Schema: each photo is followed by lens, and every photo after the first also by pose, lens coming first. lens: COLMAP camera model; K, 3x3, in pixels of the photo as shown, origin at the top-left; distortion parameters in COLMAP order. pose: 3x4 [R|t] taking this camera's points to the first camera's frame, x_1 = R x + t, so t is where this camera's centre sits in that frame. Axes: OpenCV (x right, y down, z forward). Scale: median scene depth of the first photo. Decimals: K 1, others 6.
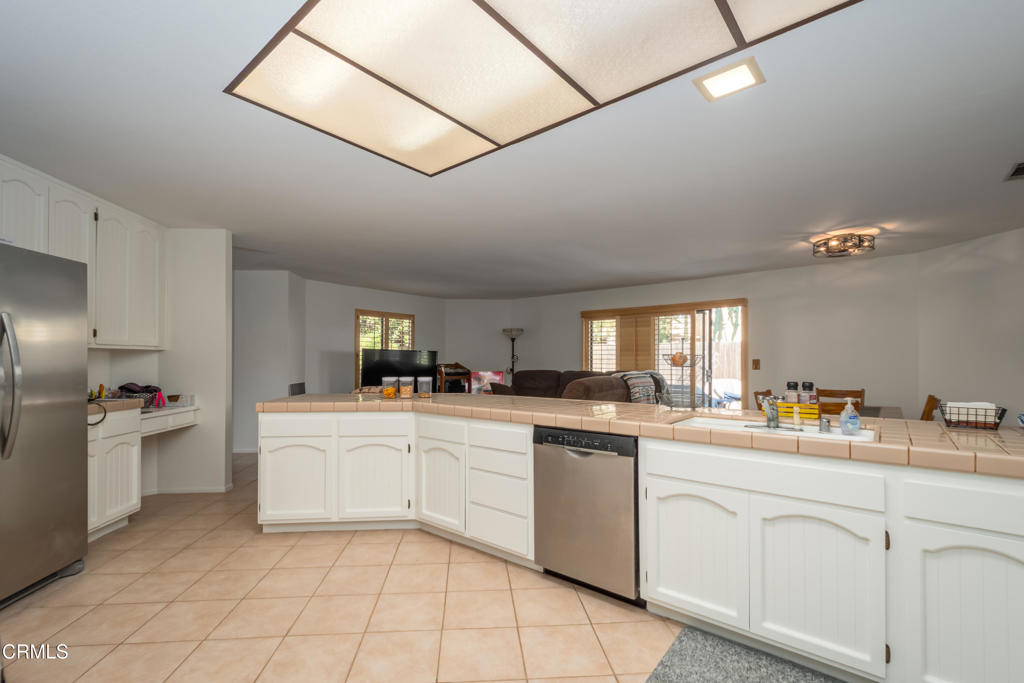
lens RADIAL K [[451.8, 0, 512.6], [0, 451.8, 359.6], [0, 0, 1]] dist [-0.000063, -0.000007]
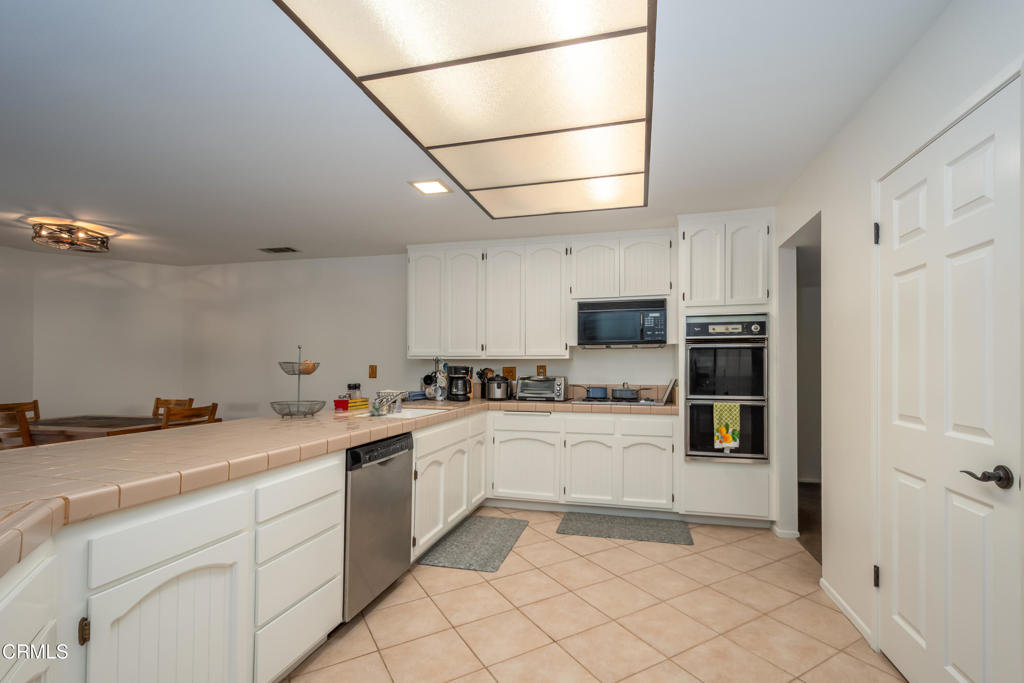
lens RADIAL K [[462.2, 0, 513.9], [0, 462.2, 368.0], [0, 0, 1]] dist [0.000059, 0.000012]
pose [[-0.425798, 0.002464, 0.904815, -0.846596], [-0.006260, 0.999964, -0.005669, 0.004697], [-0.904797, -0.008078, -0.425767, 1.124638]]
